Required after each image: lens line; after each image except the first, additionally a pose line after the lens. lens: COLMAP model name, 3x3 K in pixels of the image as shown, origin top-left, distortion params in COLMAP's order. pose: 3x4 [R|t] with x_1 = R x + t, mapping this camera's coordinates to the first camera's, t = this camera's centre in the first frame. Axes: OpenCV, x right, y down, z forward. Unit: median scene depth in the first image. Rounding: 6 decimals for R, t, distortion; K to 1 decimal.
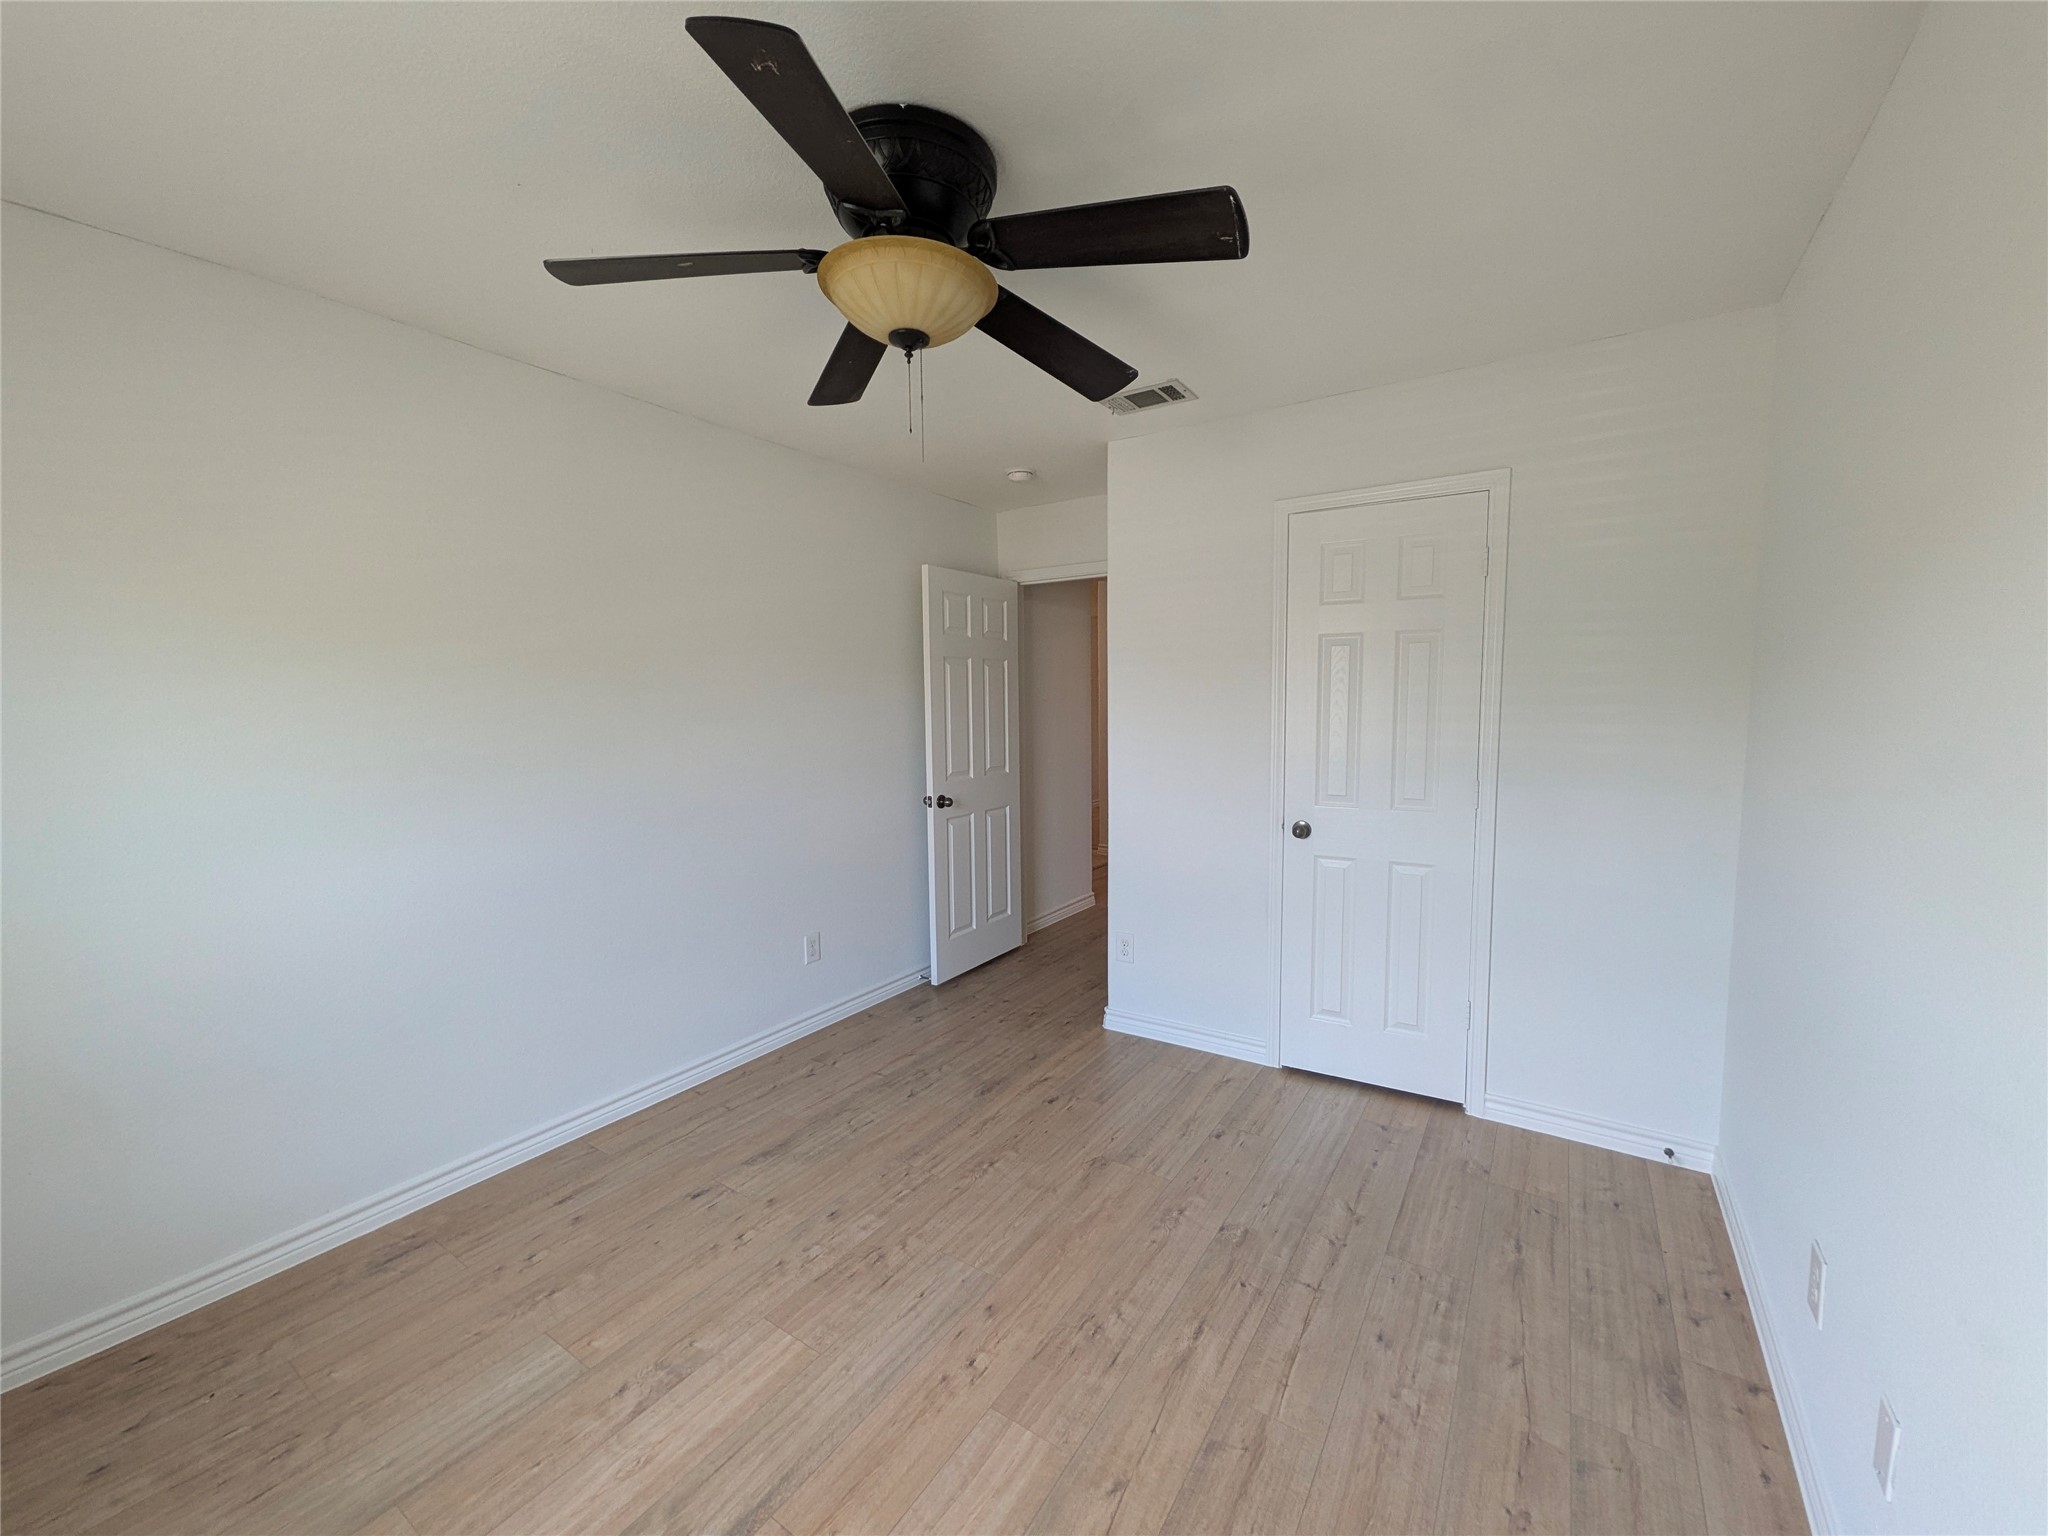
lens RADIAL K [[807.9, 0, 1025.3], [0, 807.9, 769.9], [0, 0, 1]] dist [0.002220, -0.000348]
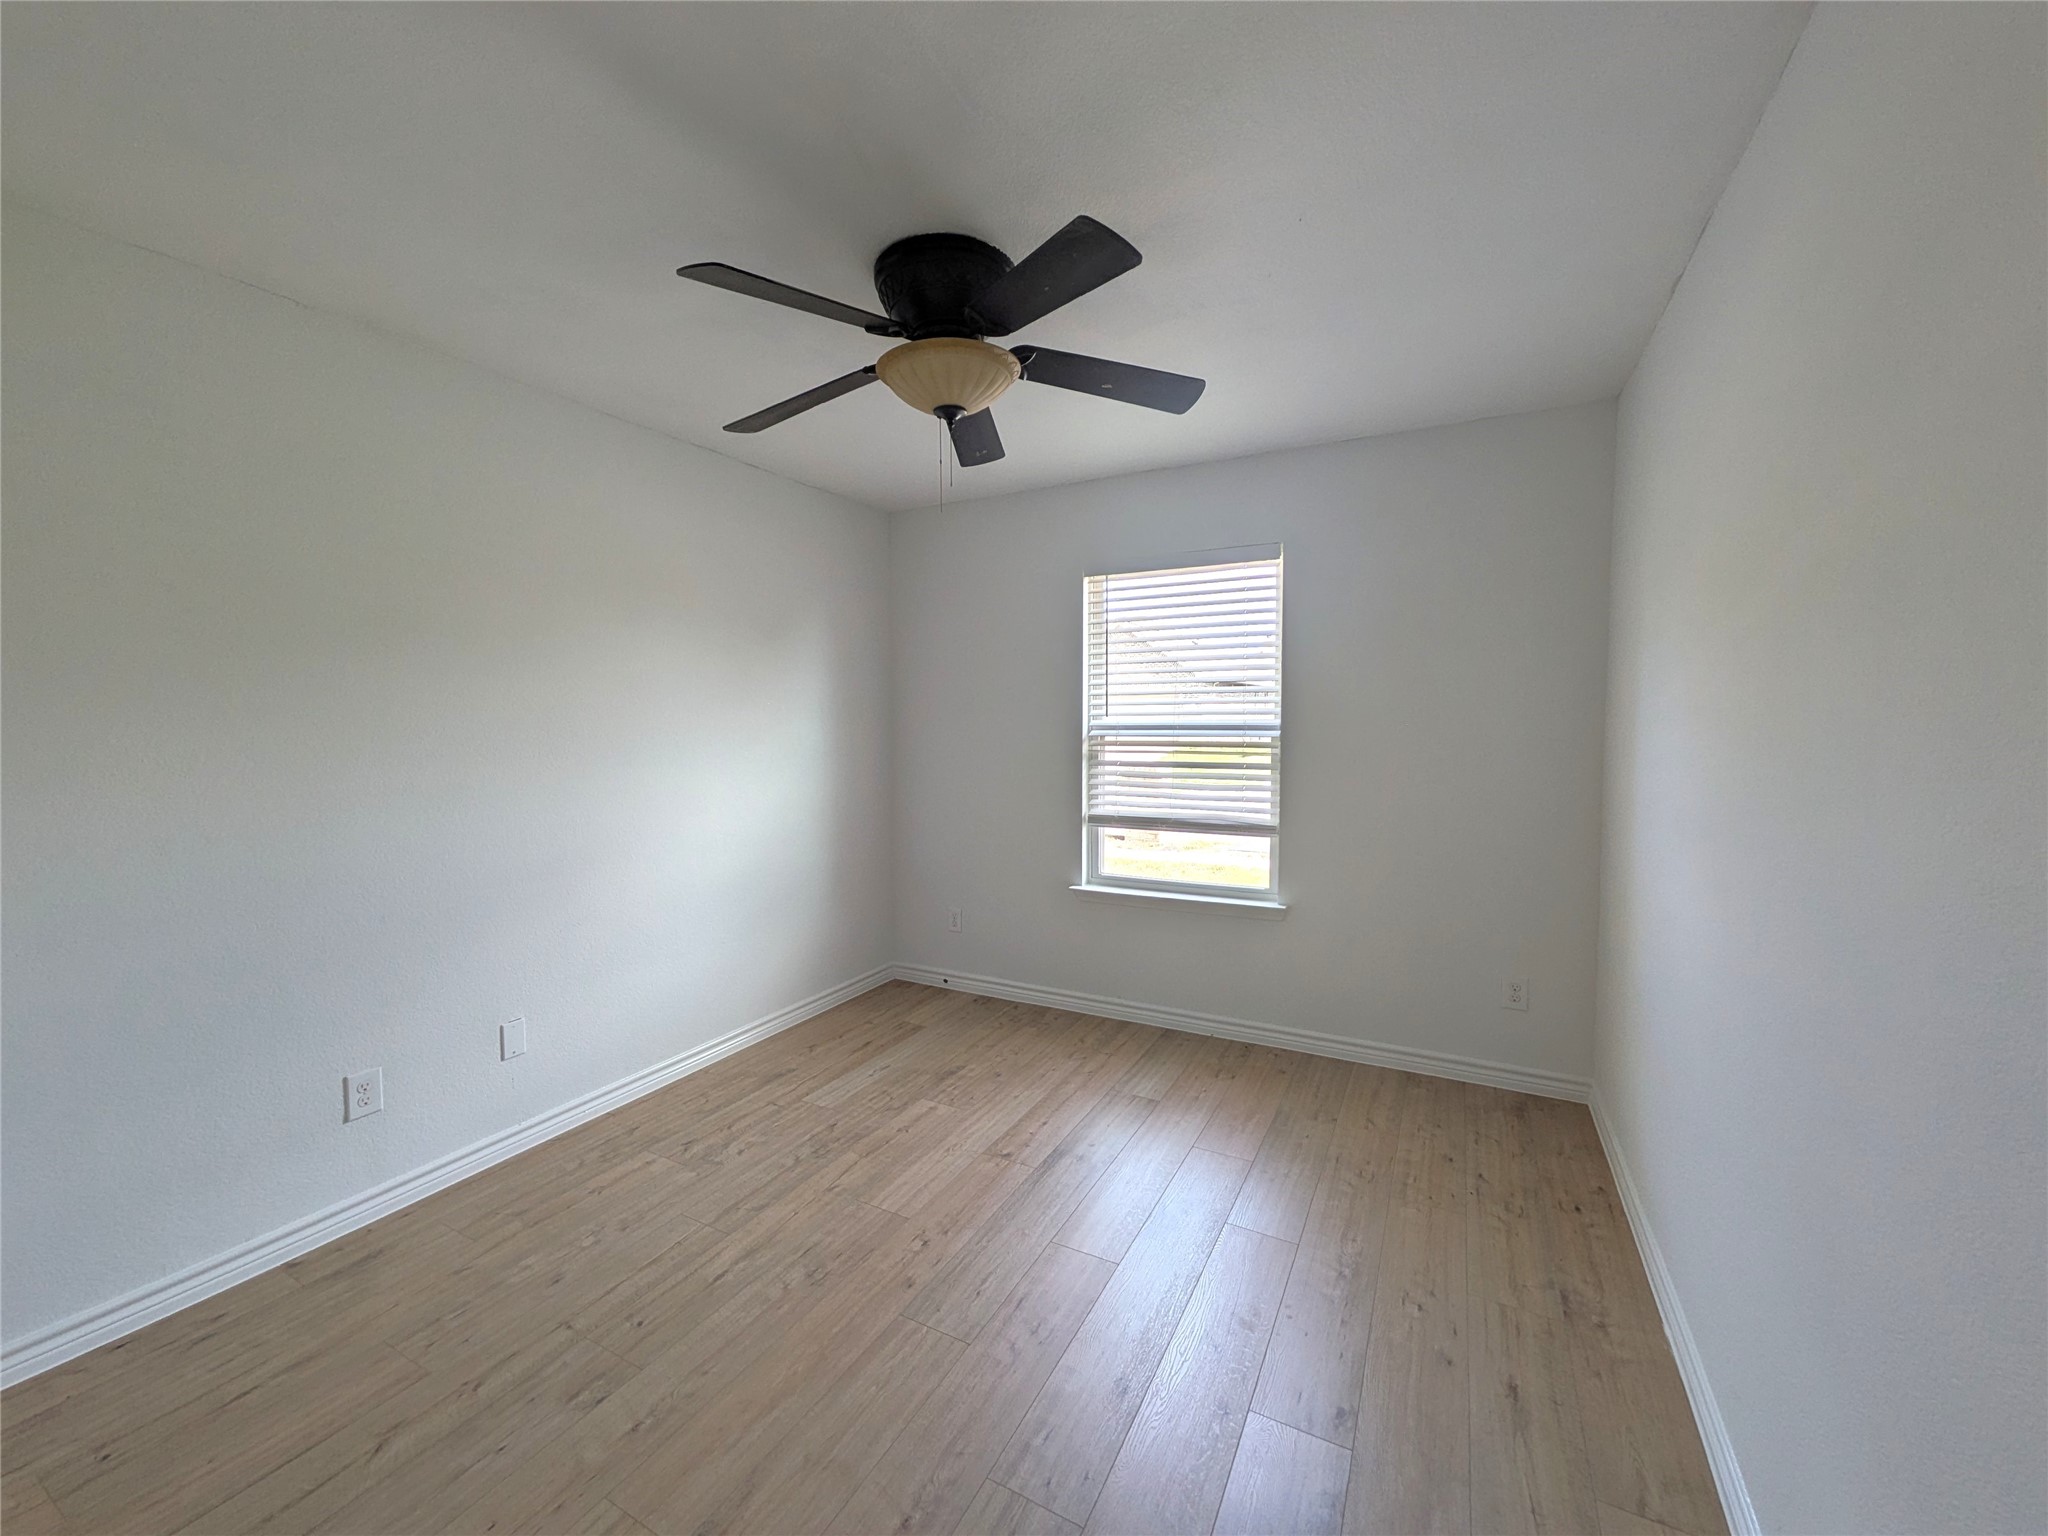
lens RADIAL K [[807.9, 0, 1025.3], [0, 807.9, 769.9], [0, 0, 1]] dist [0.002220, -0.000348]
pose [[-0.995391, 0.024032, -0.092836, -0.114758], [0.009966, 0.988771, 0.149108, -0.151397], [0.095377, 0.147495, -0.984453, 2.010251]]
